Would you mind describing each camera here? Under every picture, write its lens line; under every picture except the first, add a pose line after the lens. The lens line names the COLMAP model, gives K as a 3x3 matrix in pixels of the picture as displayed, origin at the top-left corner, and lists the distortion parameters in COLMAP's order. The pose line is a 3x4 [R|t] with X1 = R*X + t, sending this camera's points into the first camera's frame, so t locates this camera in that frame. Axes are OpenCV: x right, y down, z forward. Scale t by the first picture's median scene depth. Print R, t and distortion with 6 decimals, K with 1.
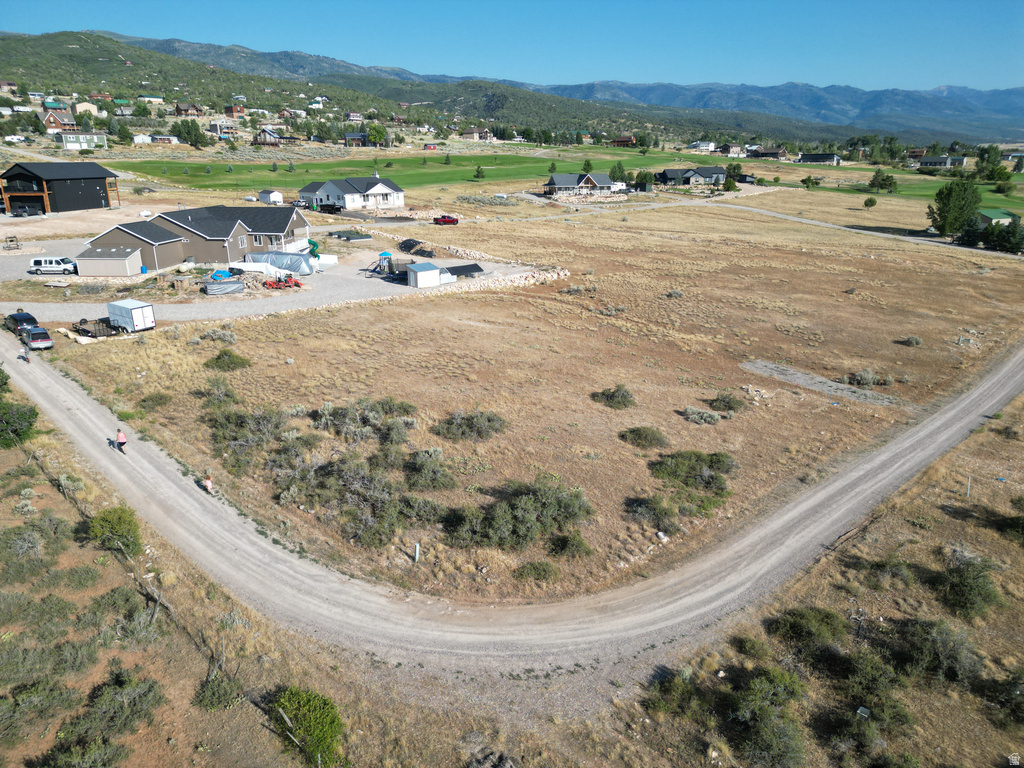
lens RADIAL K [[717.0, 0, 512.0], [0, 717.0, 384.0], [0, 0, 1]] dist [0.064824, -0.060565]
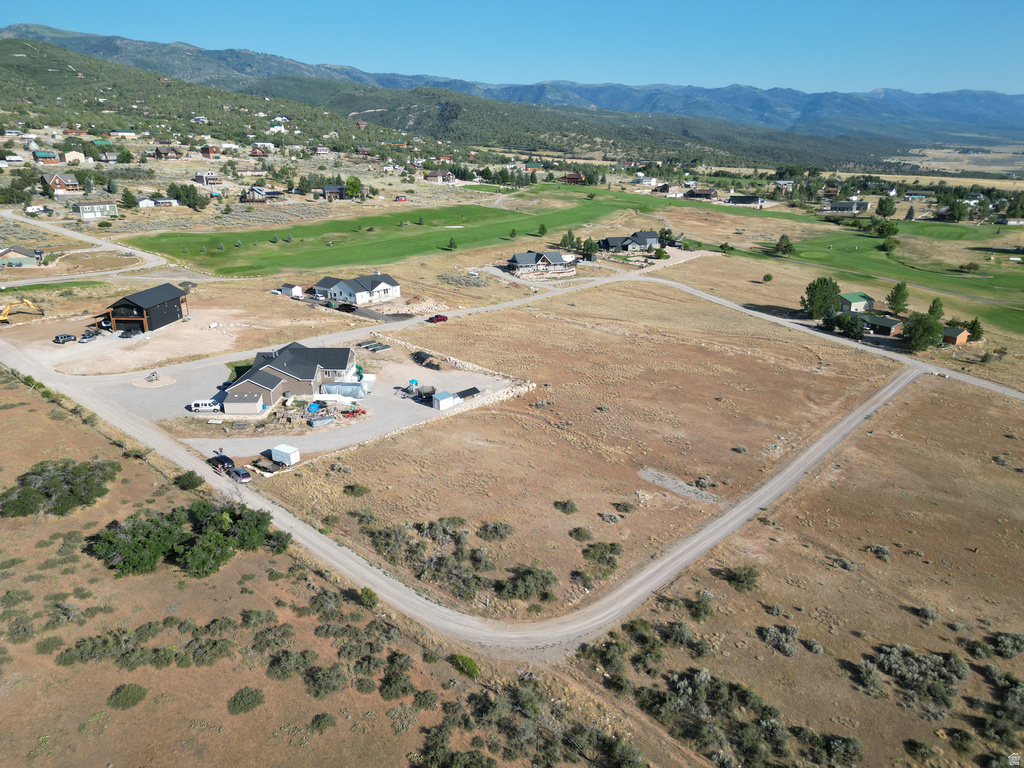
lens RADIAL K [[717.0, 0, 512.0], [0, 717.0, 384.0], [0, 0, 1]] dist [0.064824, -0.060565]
pose [[0.997994, -0.016139, 0.061216, -0.079639], [0.015923, 0.999865, 0.004025, -0.223604], [-0.061273, -0.003043, 0.998116, -0.629737]]
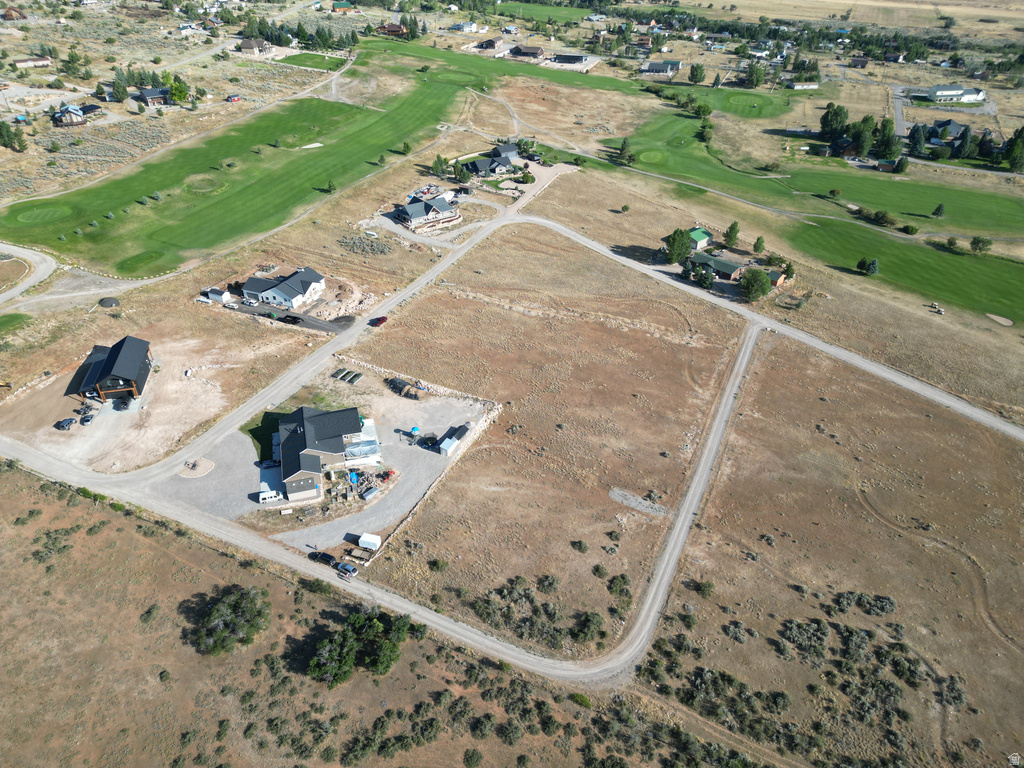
lens RADIAL K [[717.0, 0, 512.0], [0, 717.0, 384.0], [0, 0, 1]] dist [0.064824, -0.060565]
pose [[0.940624, -0.186755, 0.283460, -0.561588], [0.101841, 0.951845, 0.289170, -1.013729], [-0.323814, -0.243132, 0.914347, -0.949746]]
